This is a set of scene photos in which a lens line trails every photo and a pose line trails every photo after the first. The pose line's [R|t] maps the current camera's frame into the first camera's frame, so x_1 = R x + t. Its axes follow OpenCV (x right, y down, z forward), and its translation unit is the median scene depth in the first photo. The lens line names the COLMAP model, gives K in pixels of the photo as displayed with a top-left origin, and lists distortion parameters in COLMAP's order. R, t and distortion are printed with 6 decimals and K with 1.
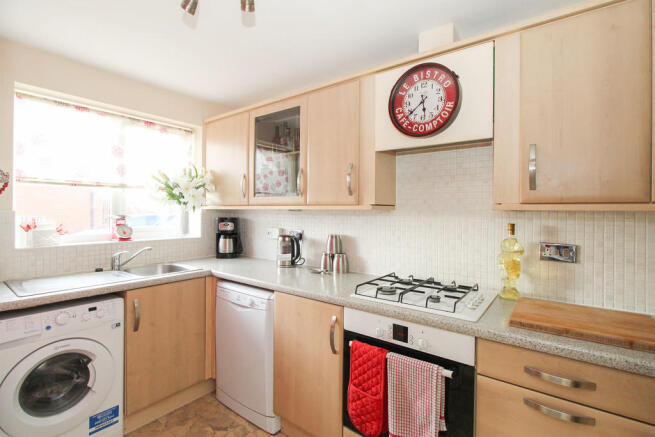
lens RADIAL K [[305.7, 0, 329.7], [0, 305.7, 210.0], [0, 0, 1]] dist [-0.017387, -0.000211]
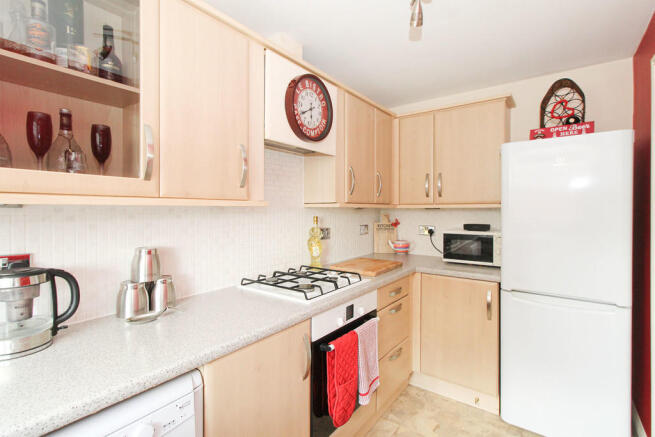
lens RADIAL K [[305.7, 0, 329.7], [0, 305.7, 210.0], [0, 0, 1]] dist [-0.017387, -0.000211]
pose [[0.001403, -0.012074, 0.999926, -0.814311], [-0.004680, 0.999916, 0.012080, -0.002633], [-0.999988, -0.004697, 0.001346, 0.936332]]
